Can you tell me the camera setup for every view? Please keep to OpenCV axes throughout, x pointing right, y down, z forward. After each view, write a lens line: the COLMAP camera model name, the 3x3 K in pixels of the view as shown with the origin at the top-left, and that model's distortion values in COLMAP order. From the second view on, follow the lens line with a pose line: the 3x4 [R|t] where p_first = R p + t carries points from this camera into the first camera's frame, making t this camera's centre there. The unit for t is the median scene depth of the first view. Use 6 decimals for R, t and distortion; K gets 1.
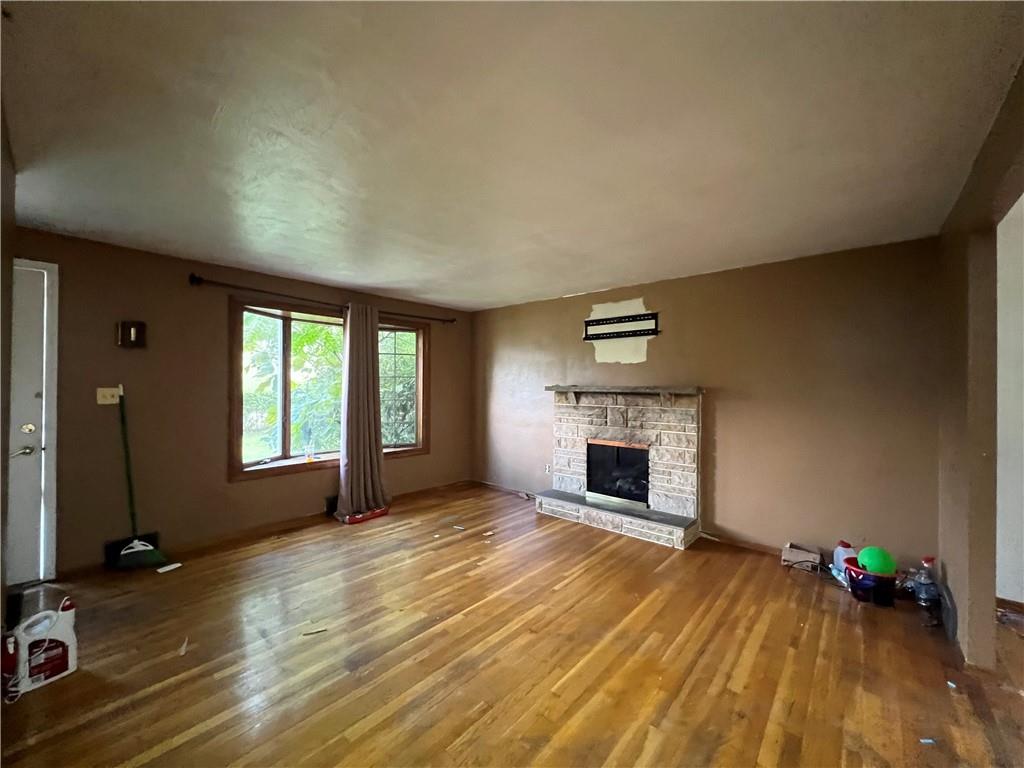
lens RADIAL K [[408.9, 0, 511.0], [0, 408.9, 384.2], [0, 0, 1]] dist [-0.000746, -0.000224]
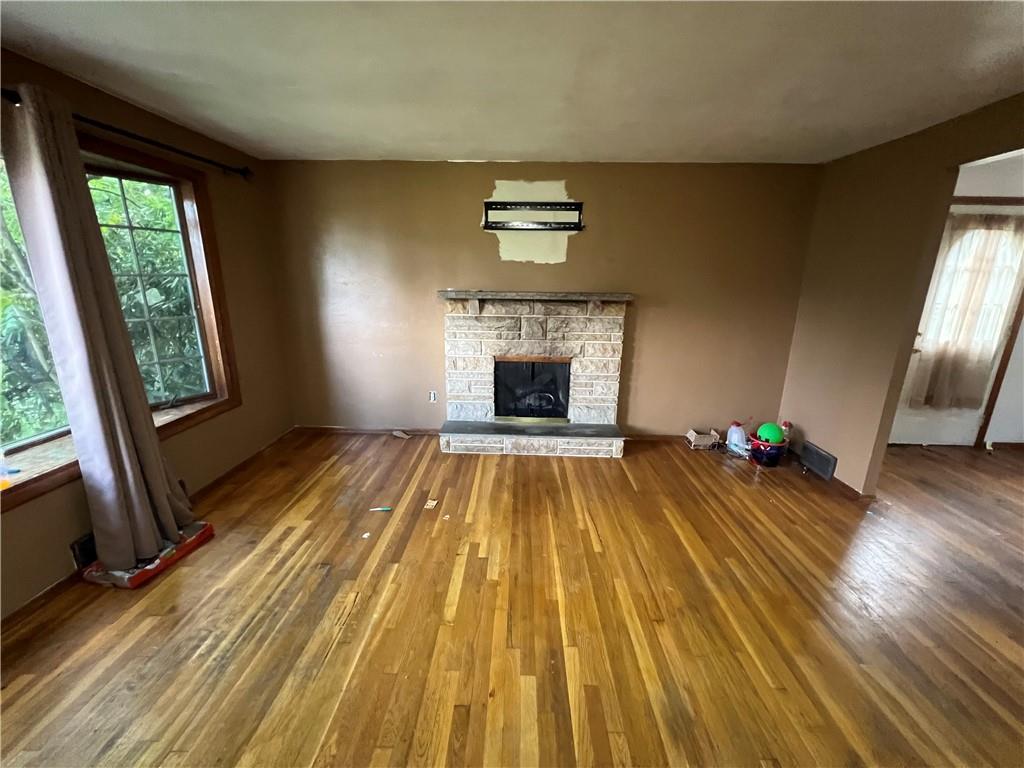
lens RADIAL K [[408.9, 0, 509.7], [0, 408.9, 383.6], [0, 0, 1]] dist [-0.000746, -0.000224]
pose [[0.775094, -0.156912, 0.612052, -0.332641], [-0.009948, 0.965523, 0.260129, -0.031628], [-0.631767, -0.207714, 0.746810, 0.379567]]
